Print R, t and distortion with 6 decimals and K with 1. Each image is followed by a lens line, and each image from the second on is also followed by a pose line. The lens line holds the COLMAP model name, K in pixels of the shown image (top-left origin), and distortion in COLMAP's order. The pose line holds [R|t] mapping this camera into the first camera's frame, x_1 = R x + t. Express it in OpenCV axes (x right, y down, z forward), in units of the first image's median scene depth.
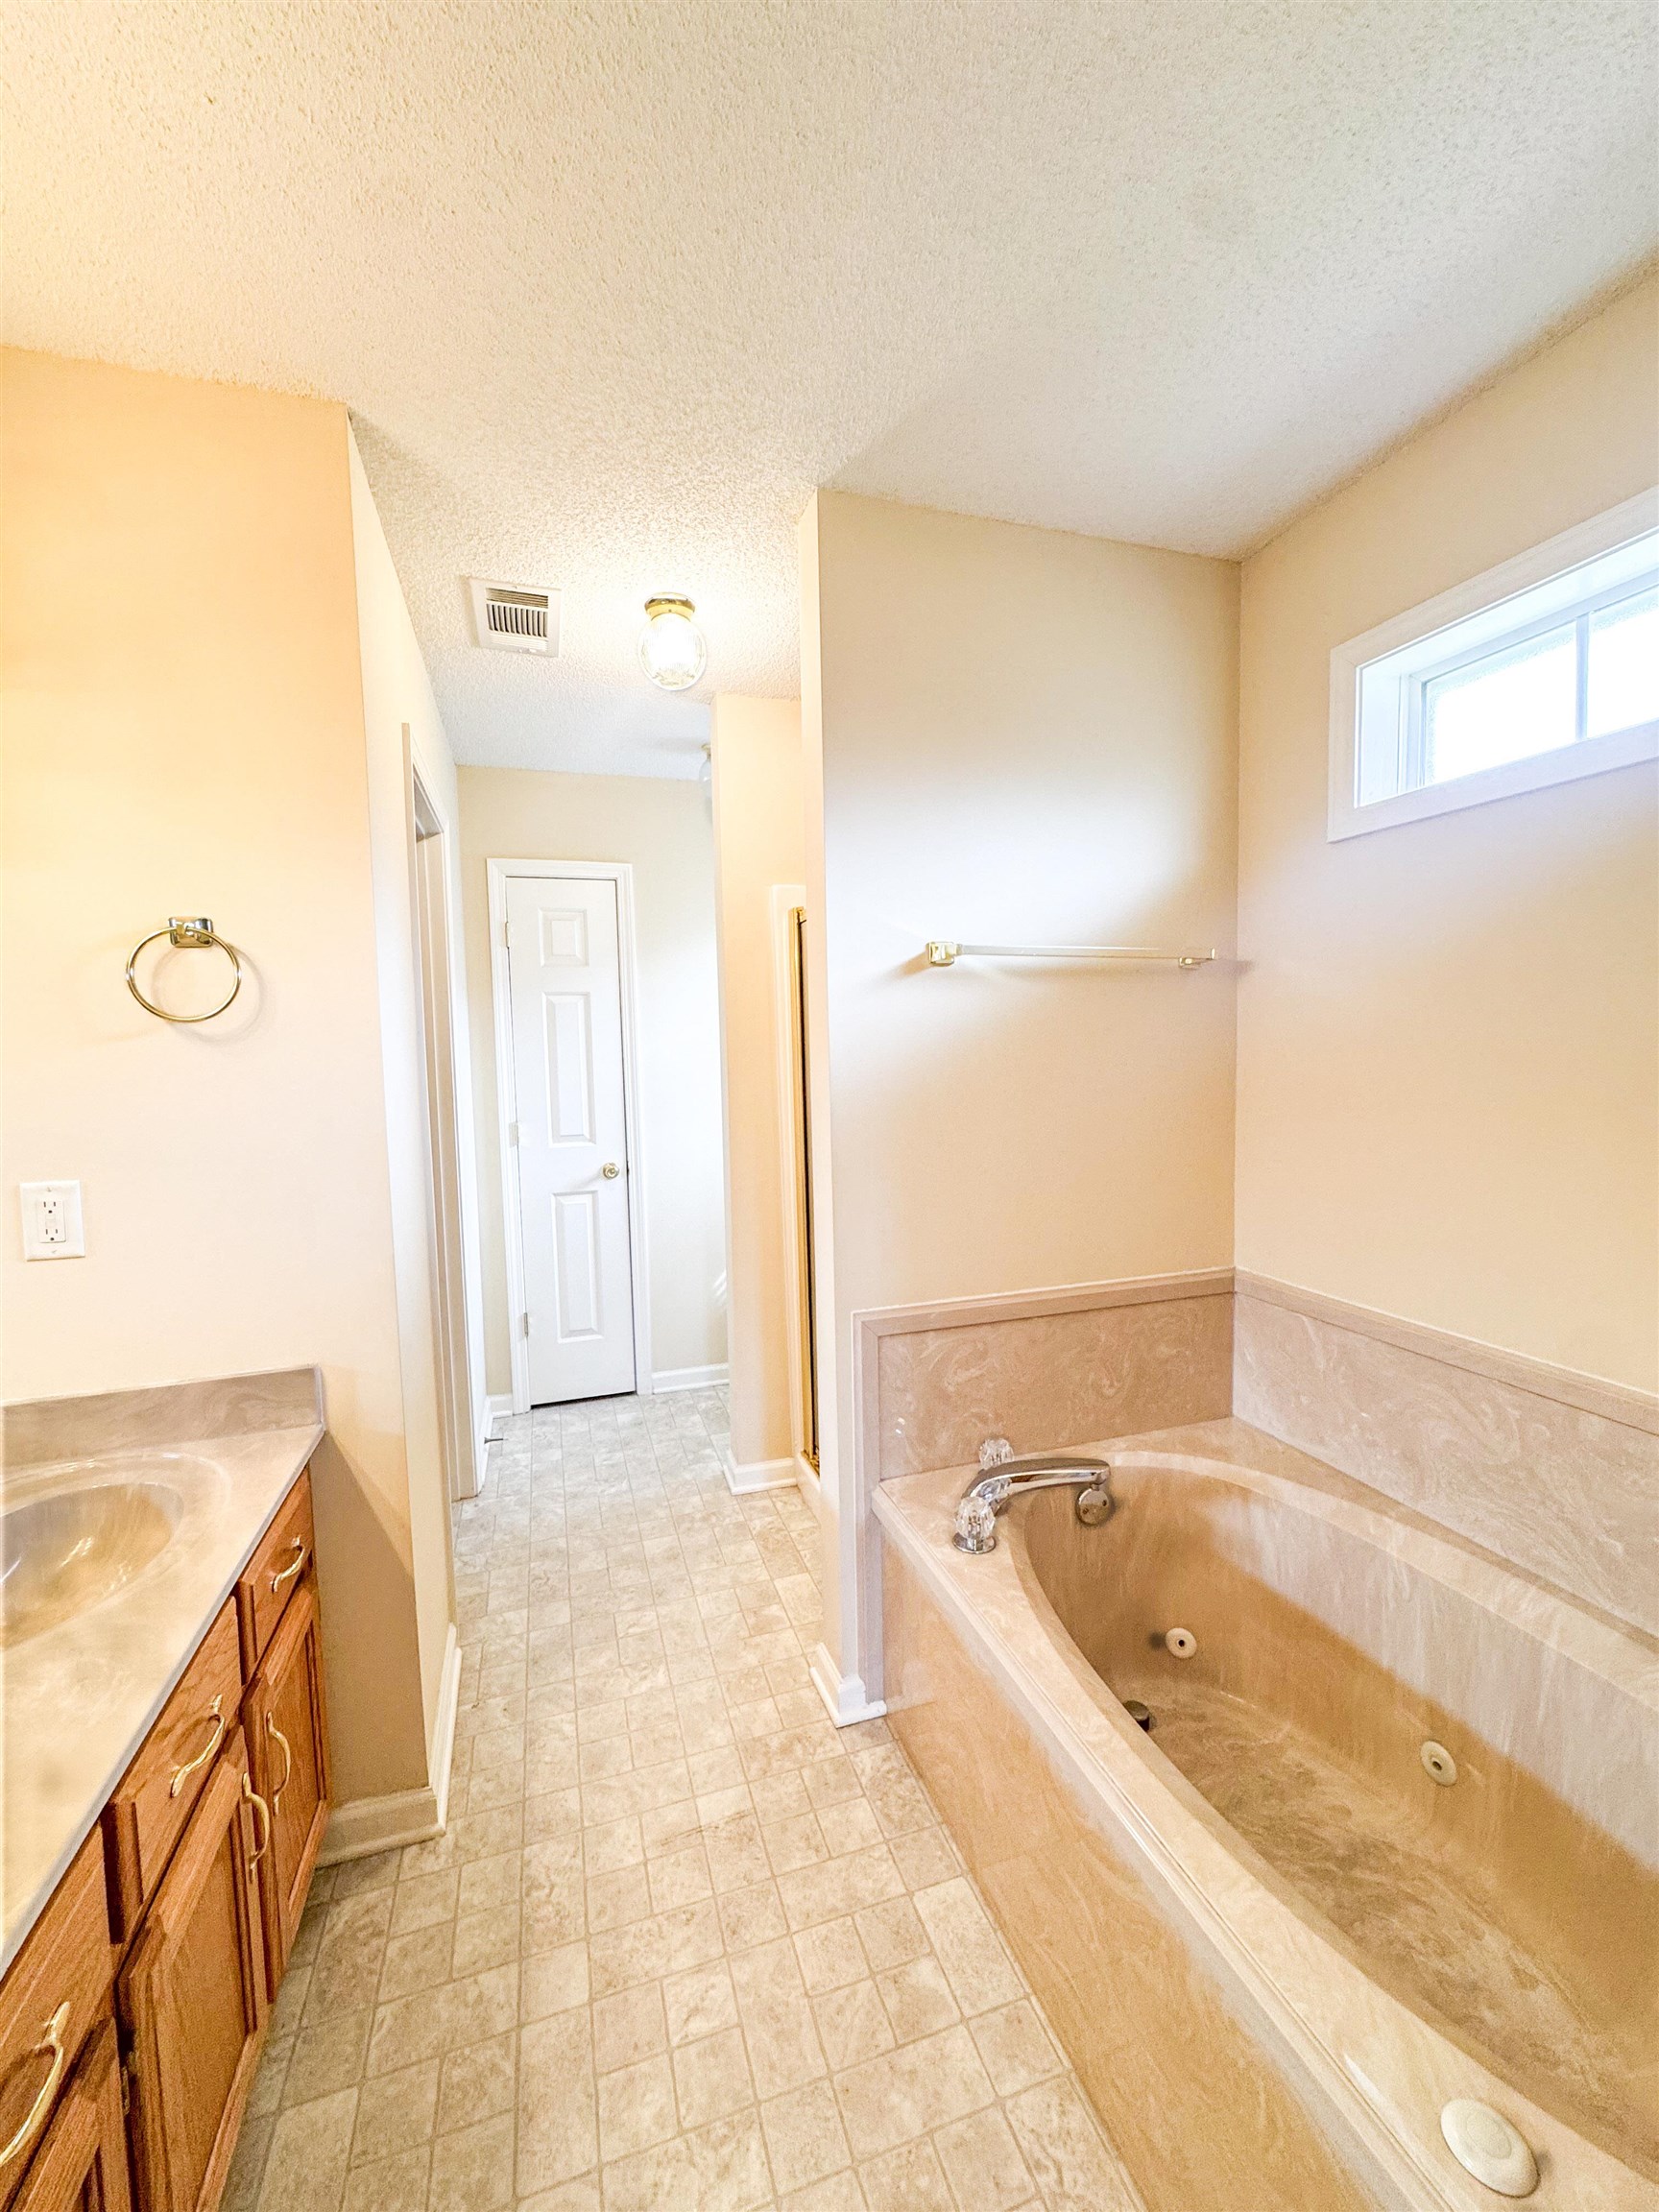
lens RADIAL K [[900.5, 0, 838.7], [0, 900.5, 1103.3], [0, 0, 1]] dist [-0.000443, -0.000356]
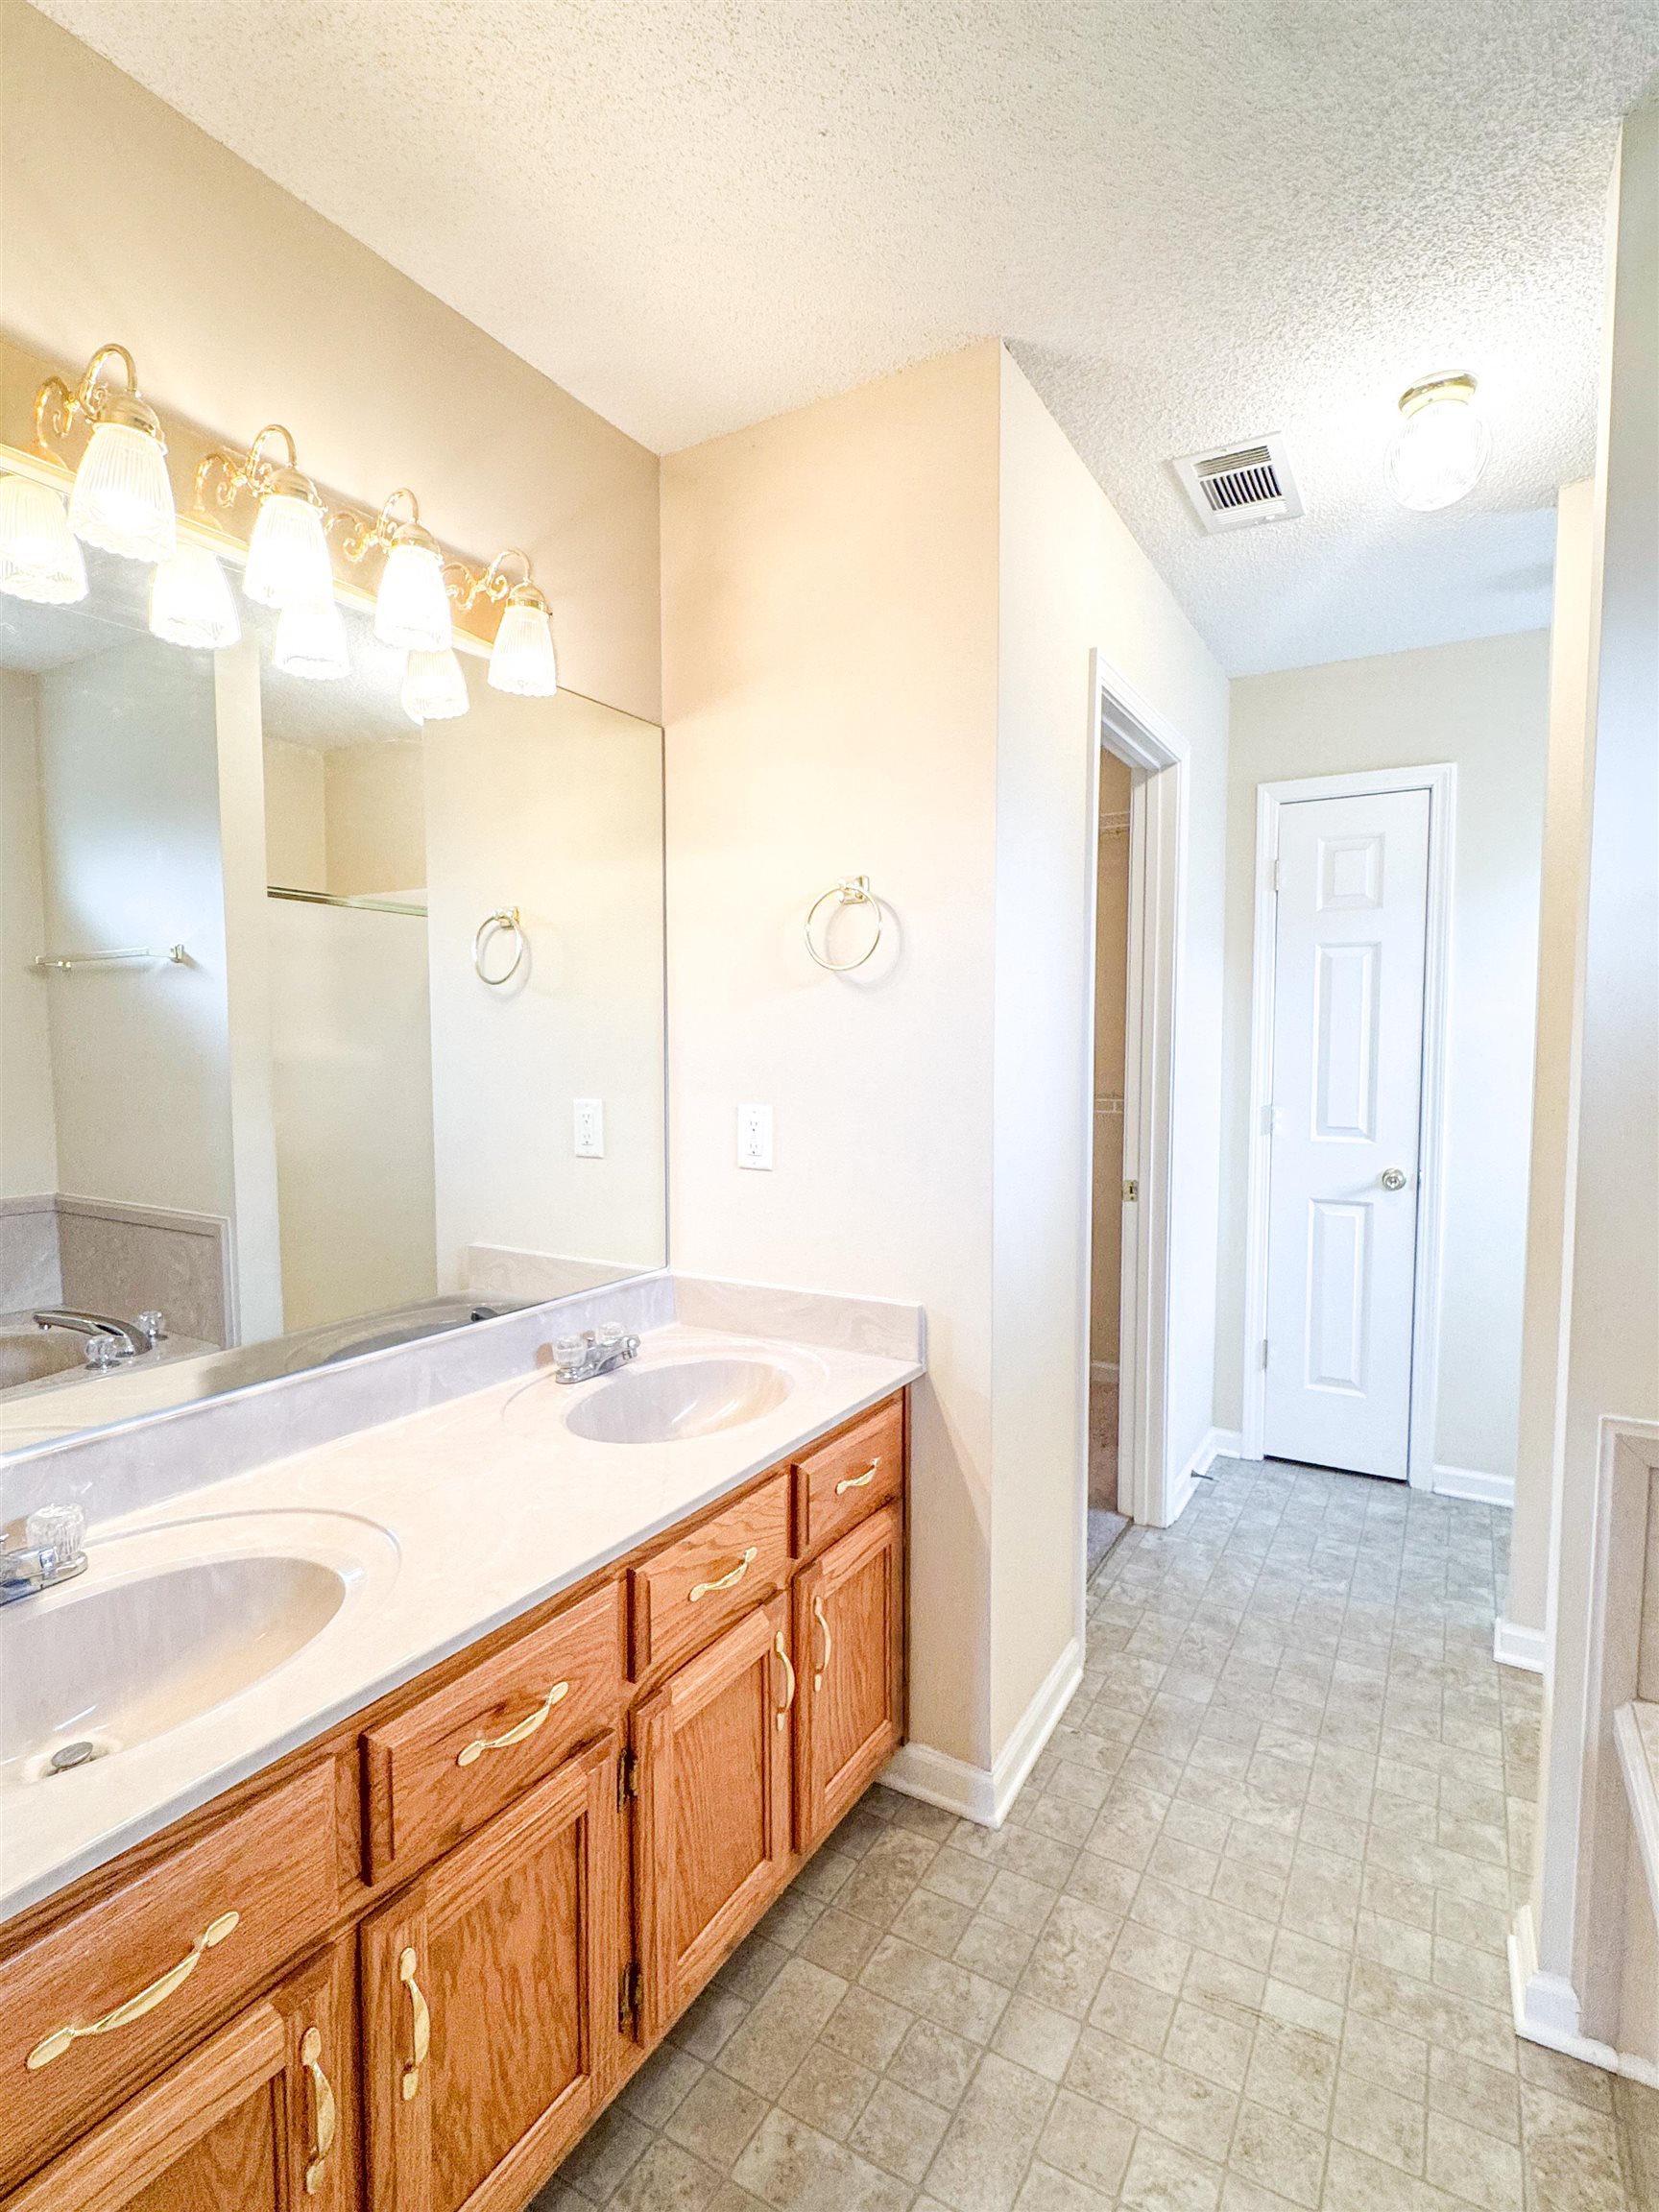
lens RADIAL K [[1090.7, 0, 813.3], [0, 1090.7, 1102.4], [0, 0, 1]] dist [-0.003507, 0.000738]
pose [[0.652566, 0.067289, -0.754738, 0.215373], [-0.064061, 0.997382, 0.033534, 0.022094], [0.755019, 0.026466, 0.655168, 0.075366]]
